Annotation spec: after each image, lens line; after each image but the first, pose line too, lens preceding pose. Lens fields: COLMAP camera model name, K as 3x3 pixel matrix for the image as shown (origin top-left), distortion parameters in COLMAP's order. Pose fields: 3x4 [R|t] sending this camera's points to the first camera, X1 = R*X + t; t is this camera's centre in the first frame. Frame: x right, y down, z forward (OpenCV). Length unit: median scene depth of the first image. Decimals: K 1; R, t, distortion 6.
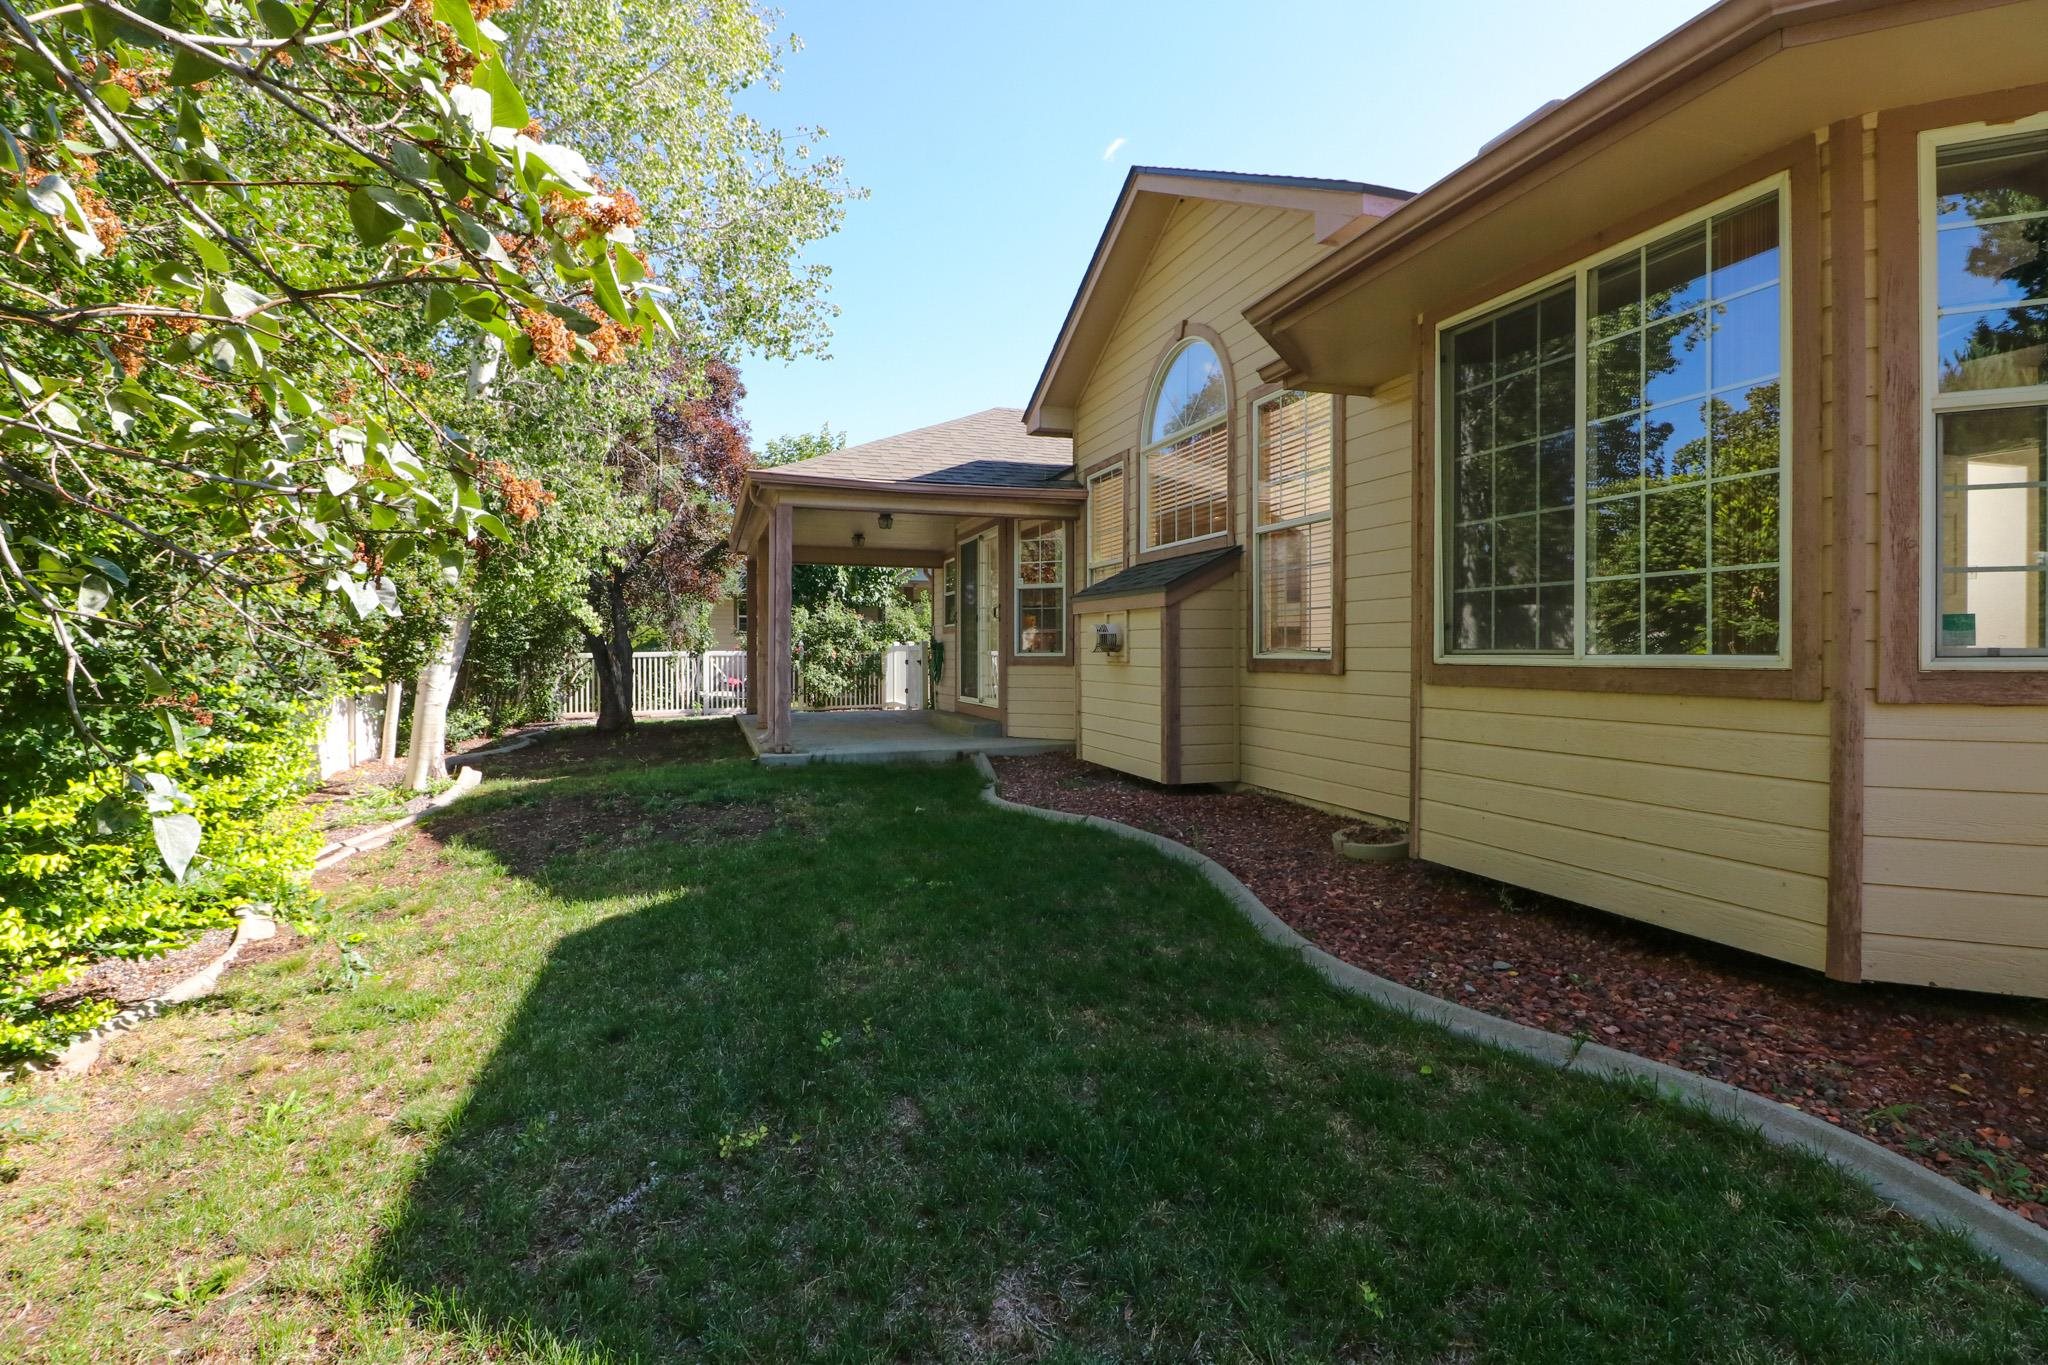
lens RADIAL K [[954.5, 0, 1034.7], [0, 954.5, 668.0], [0, 0, 1]] dist [-0.002729, -0.000426]
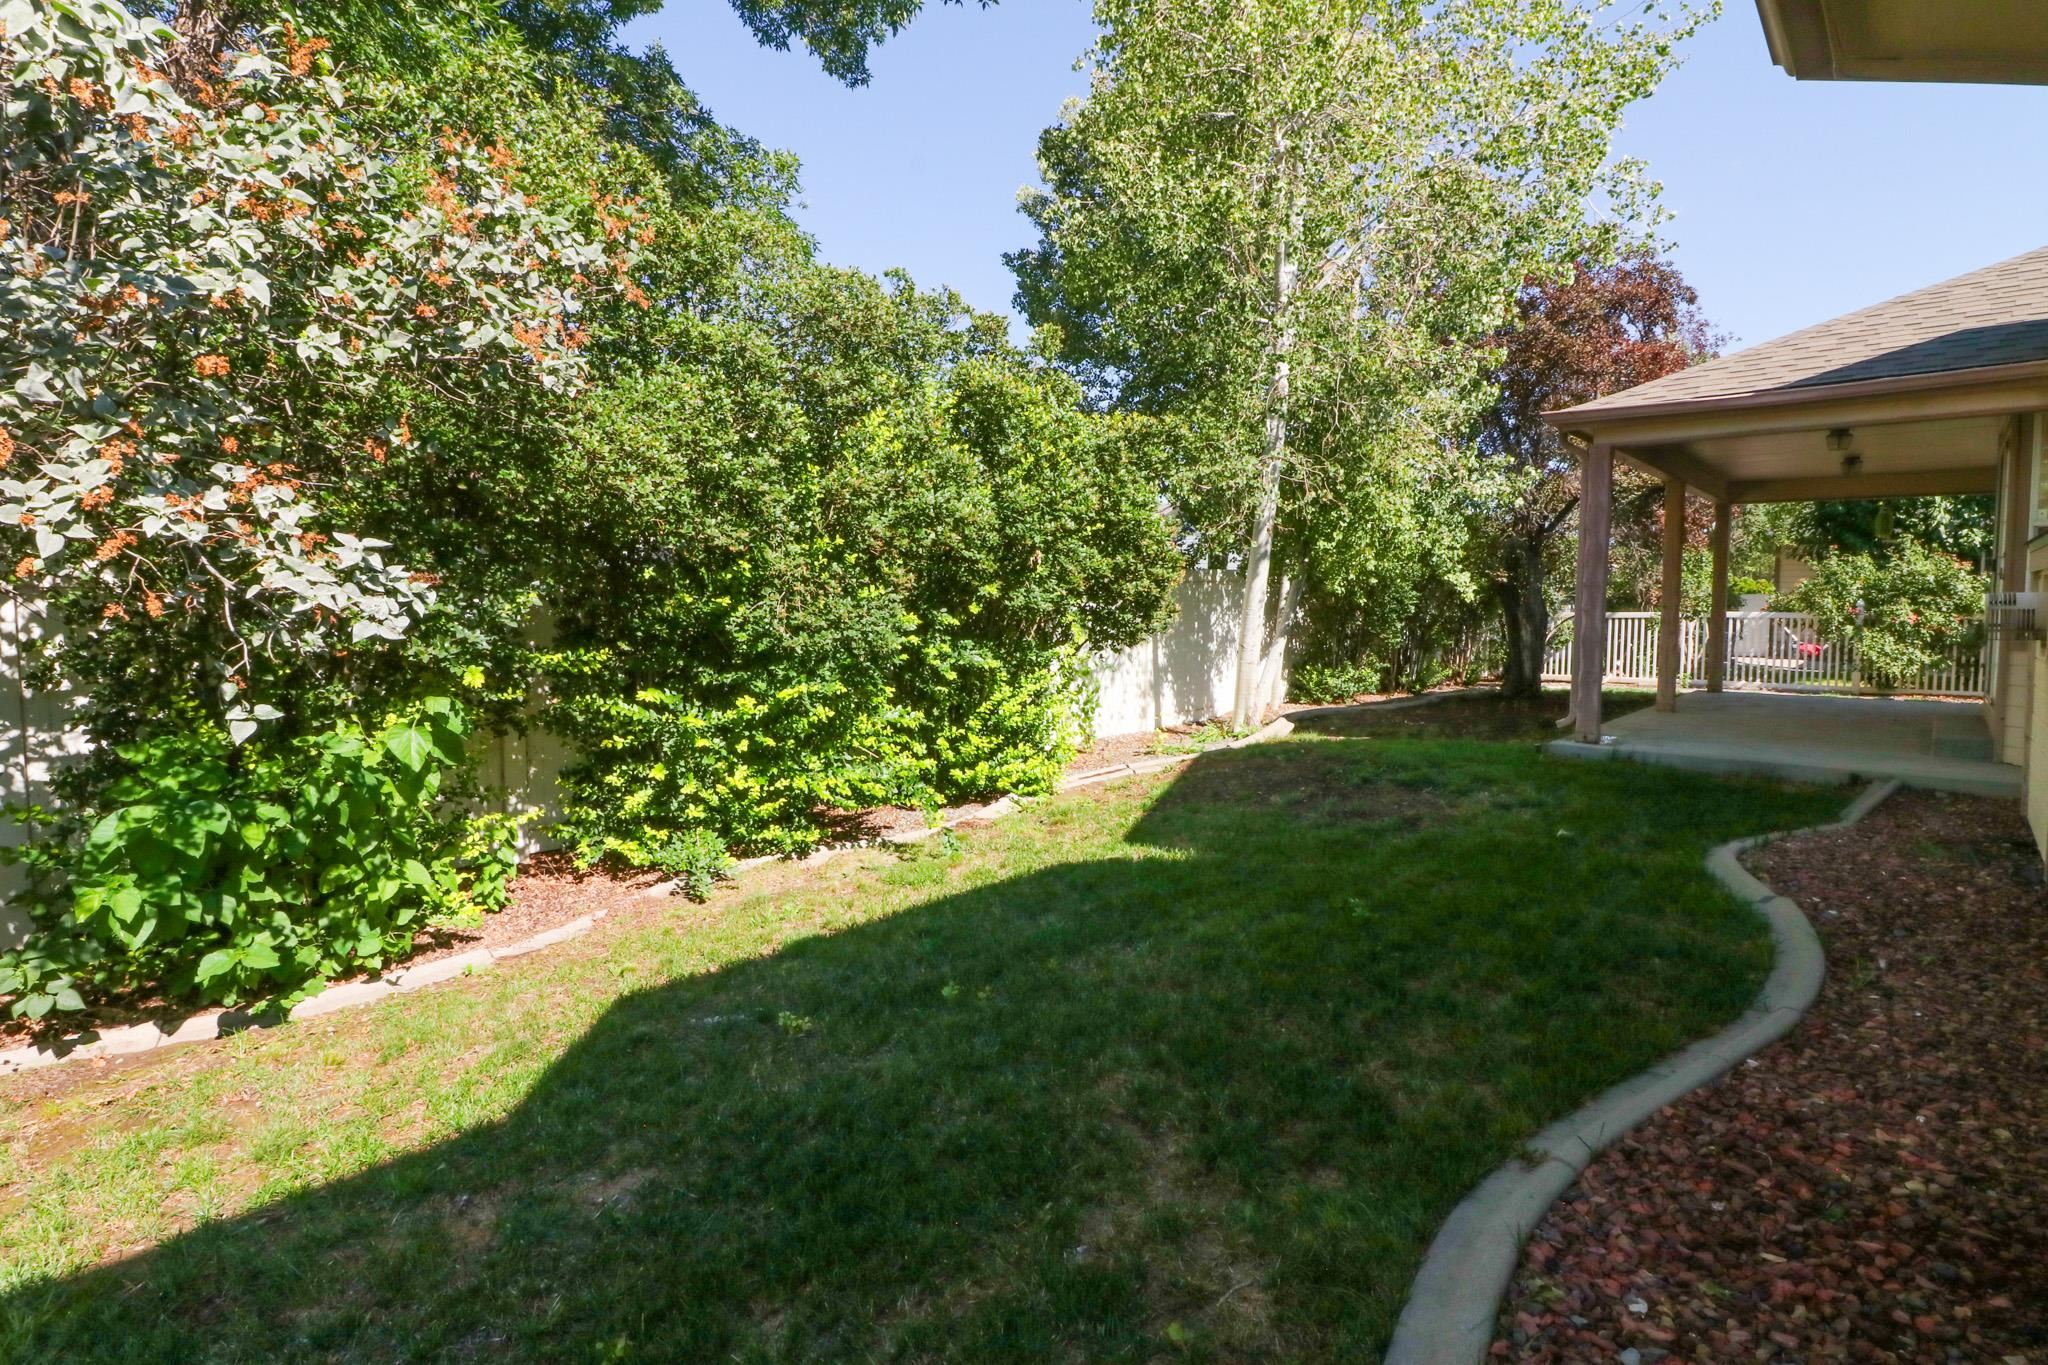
lens RADIAL K [[954.5, 0, 1034.7], [0, 954.5, 668.0], [0, 0, 1]] dist [-0.002729, -0.000426]
pose [[0.487967, 0.062034, -0.870655, 0.097839], [-0.019041, 0.997991, 0.060435, -0.007924], [0.872654, -0.012912, 0.488167, 0.064854]]
